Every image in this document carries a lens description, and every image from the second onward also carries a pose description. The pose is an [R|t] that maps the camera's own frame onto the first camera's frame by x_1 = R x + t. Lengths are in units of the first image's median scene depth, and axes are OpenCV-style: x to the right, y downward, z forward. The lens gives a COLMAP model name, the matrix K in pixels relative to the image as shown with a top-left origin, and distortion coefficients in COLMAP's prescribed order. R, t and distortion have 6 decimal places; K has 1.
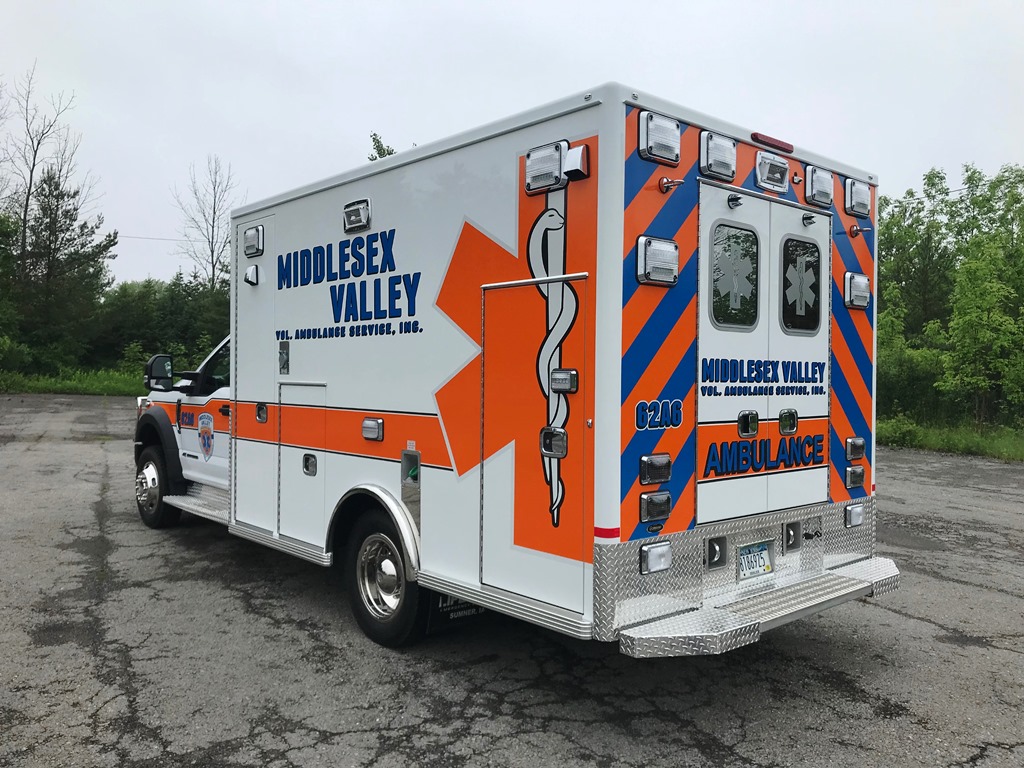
lens RADIAL K [[843.8, 0, 508.8], [0, 843.8, 383.2], [0, 0, 1]] dist [0.050307, -0.065770]
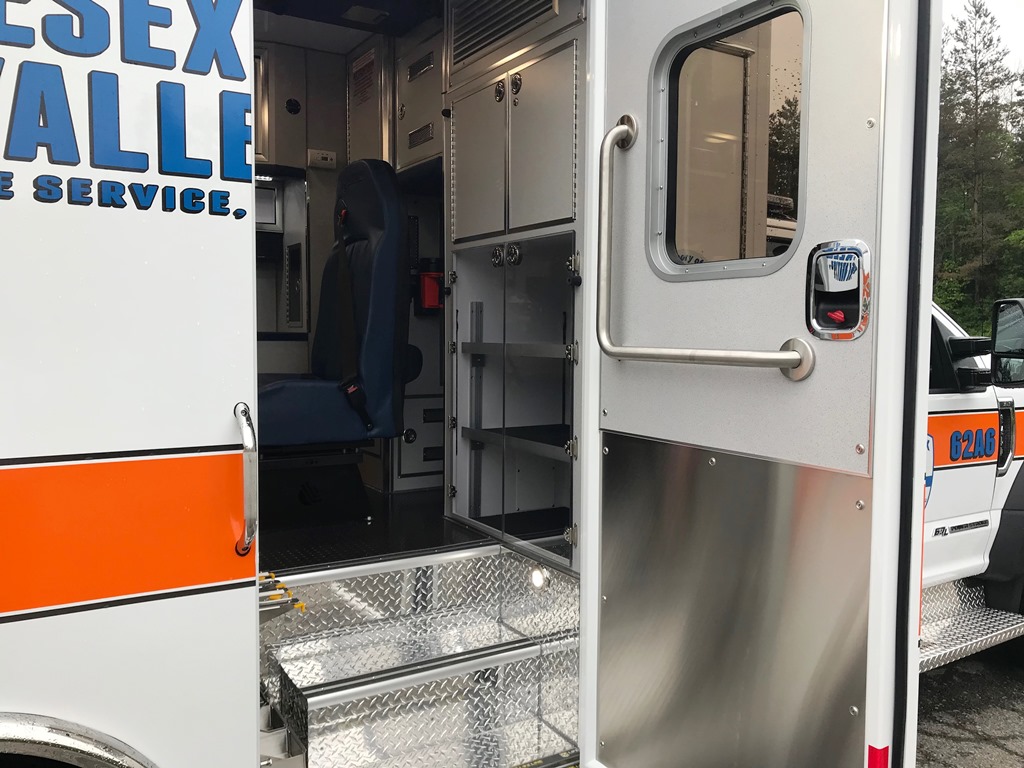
lens RADIAL K [[843.8, 0, 513.9], [0, 843.8, 382.5], [0, 0, 1]] dist [0.050307, -0.065770]
pose [[0.177812, -0.060992, 0.982173, -0.589665], [0.003559, 0.998111, 0.061338, 0.005675], [-0.984058, -0.007411, 0.177693, 0.775679]]
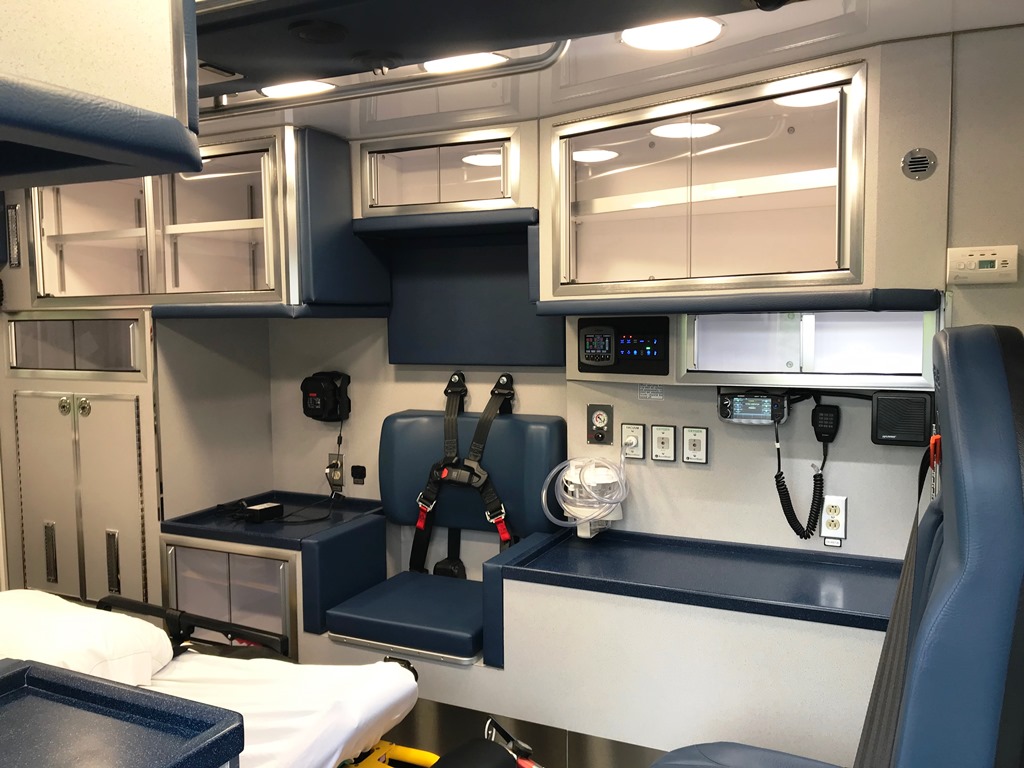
lens RADIAL K [[843.8, 0, 503.6], [0, 843.8, 377.1], [0, 0, 1]] dist [0.050307, -0.065770]
pose [[0.925225, -0.047638, 0.376417, -0.036586], [0.020842, 0.996970, 0.074944, -0.179808], [-0.378847, -0.061495, 0.923414, 0.847304]]
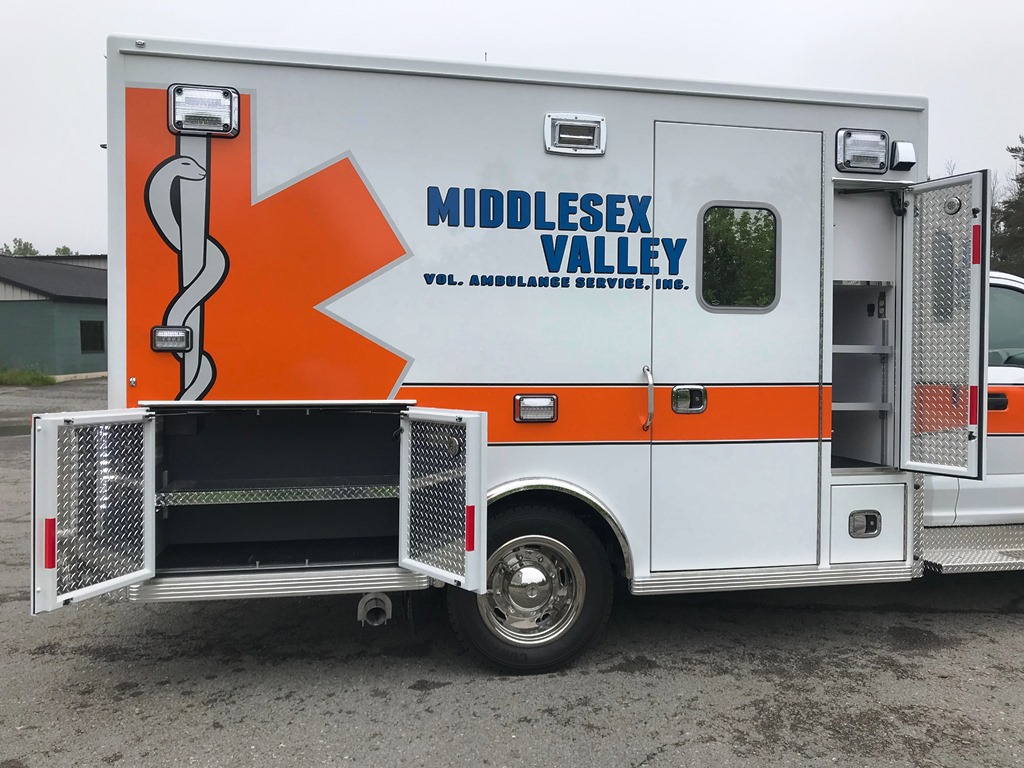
lens RADIAL K [[843.8, 0, 516.5], [0, 843.8, 388.5], [0, 0, 1]] dist [0.050307, -0.065770]
pose [[0.497319, -0.027408, 0.867135, -1.231619], [0.004861, 0.999573, 0.028806, 0.042643], [-0.867554, -0.010110, 0.497240, 0.594483]]
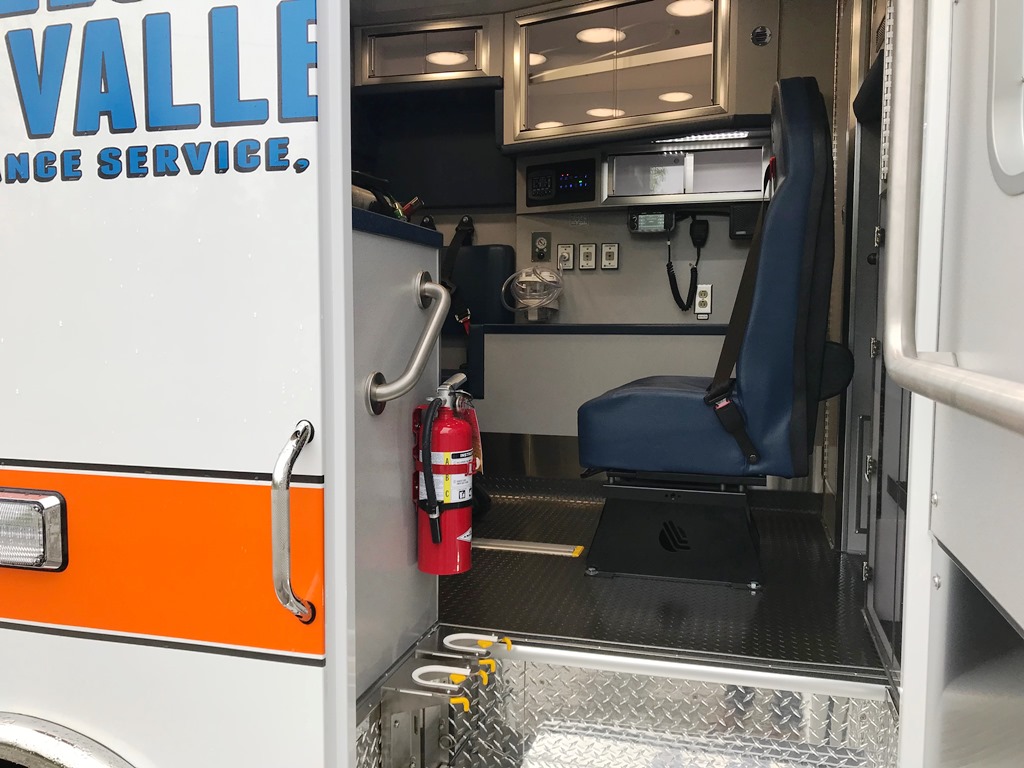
lens RADIAL K [[843.8, 0, 509.3], [0, 843.8, 384.0], [0, 0, 1]] dist [0.050307, -0.065770]
pose [[0.840488, -0.041837, 0.540212, -0.261131], [0.005051, 0.997576, 0.069399, 0.006506], [-0.541806, -0.055601, 0.838663, 0.663358]]
